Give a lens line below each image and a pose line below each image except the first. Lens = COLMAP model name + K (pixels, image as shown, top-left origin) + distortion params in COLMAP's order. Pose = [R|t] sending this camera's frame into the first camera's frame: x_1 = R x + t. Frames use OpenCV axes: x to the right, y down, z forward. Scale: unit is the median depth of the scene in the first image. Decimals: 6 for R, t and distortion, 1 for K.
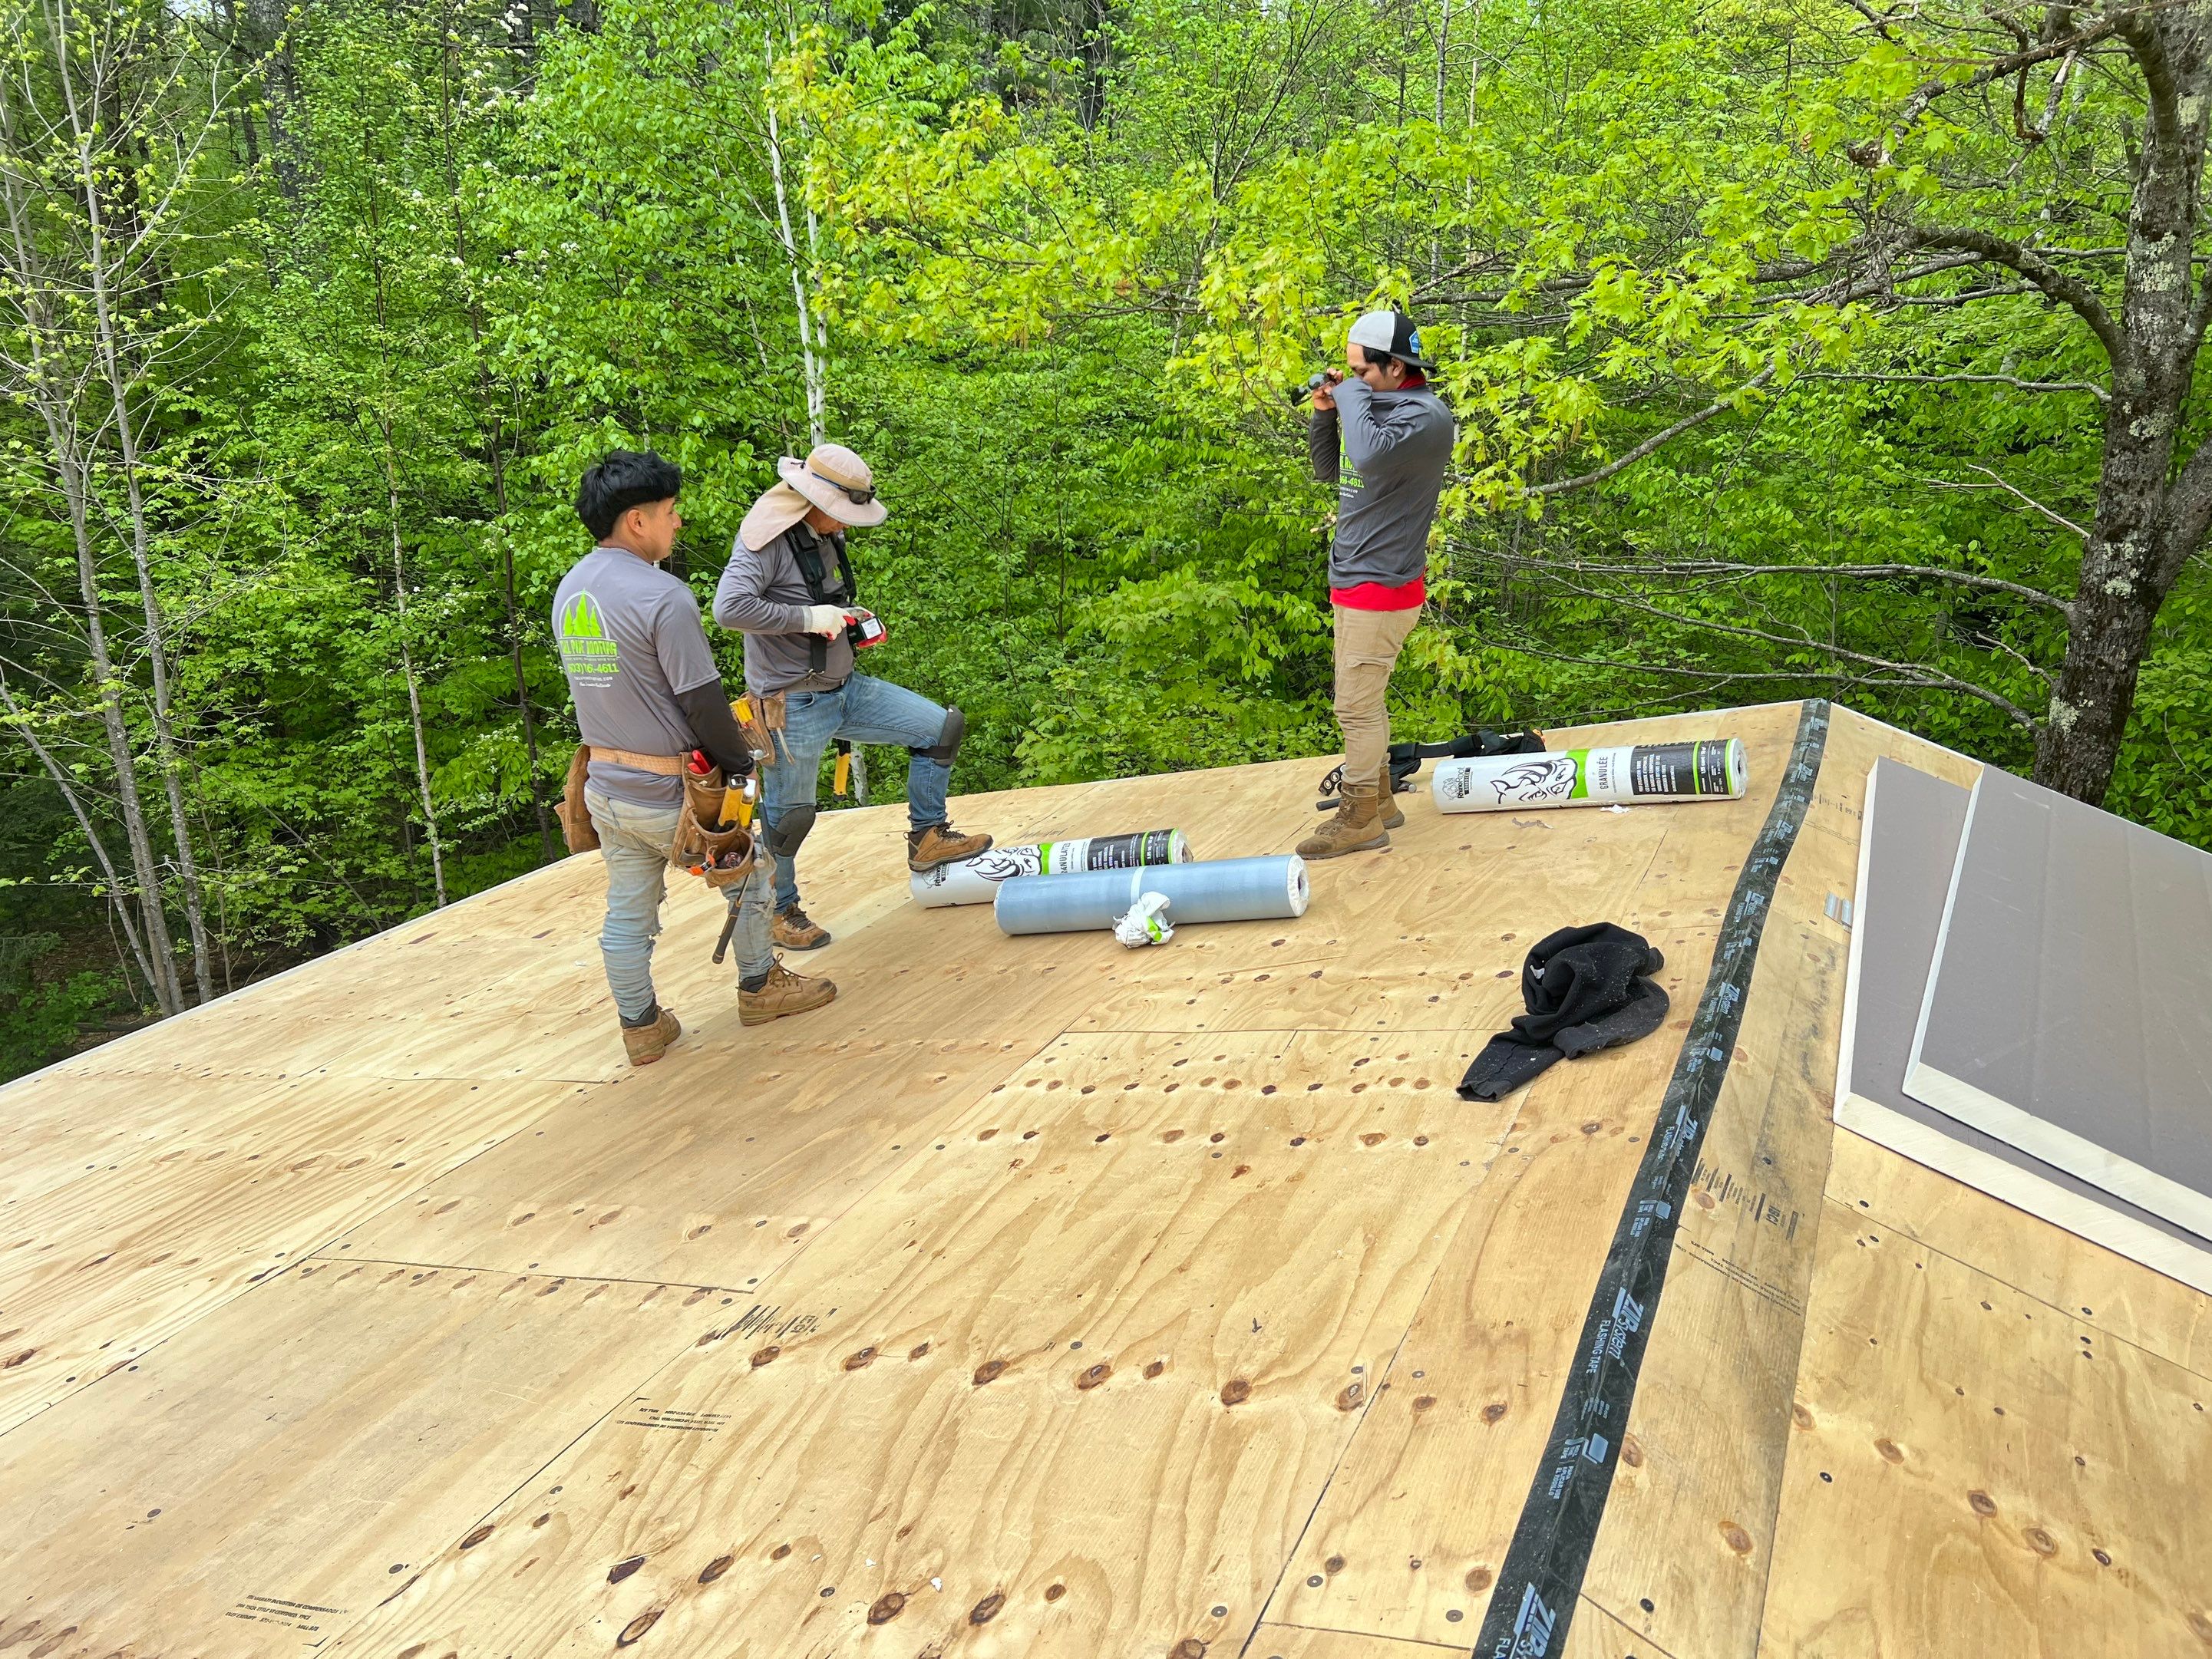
lens RADIAL K [[1654.8, 0, 1116.7], [0, 1654.8, 849.5], [0, 0, 1]] dist [0.027257, -0.035651]
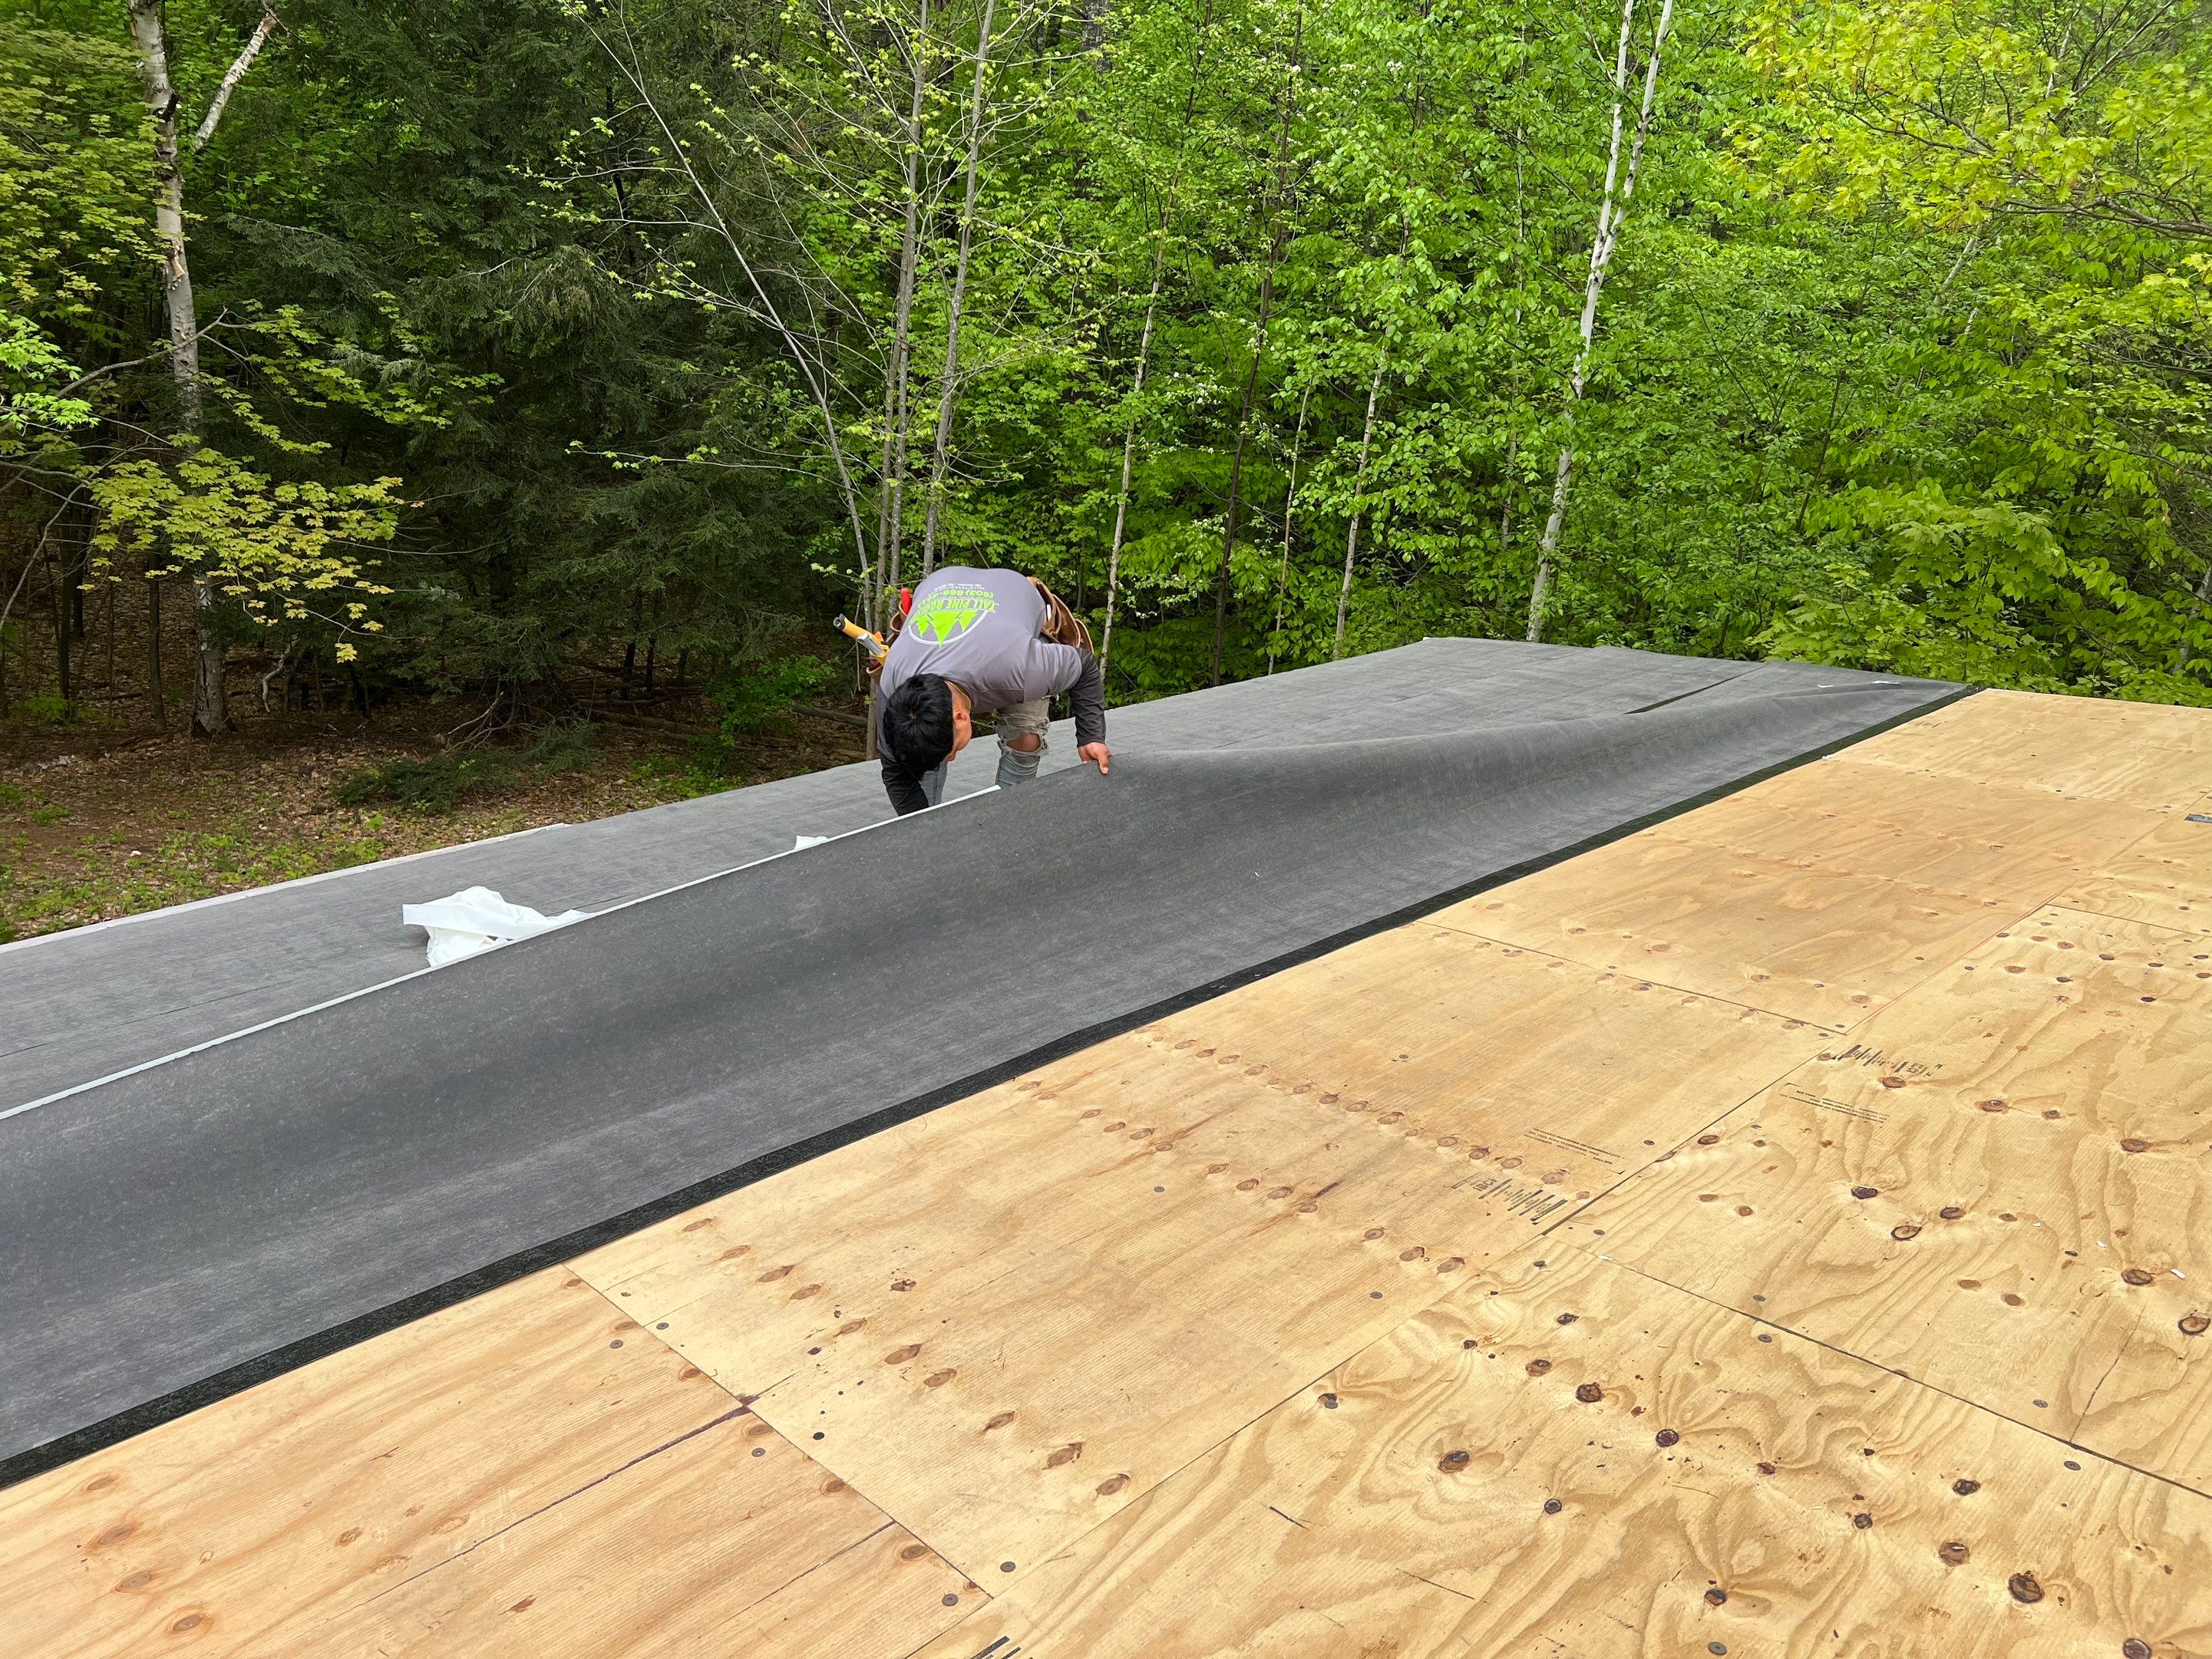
lens RADIAL K [[1654.8, 0, 1095.2], [0, 1654.8, 839.6], [0, 0, 1]] dist [0.027257, -0.035651]
pose [[0.920178, 0.249452, -0.301739, -0.315965], [-0.222841, 0.967416, 0.120204, 0.085758], [0.321892, -0.043369, 0.945782, -0.249863]]
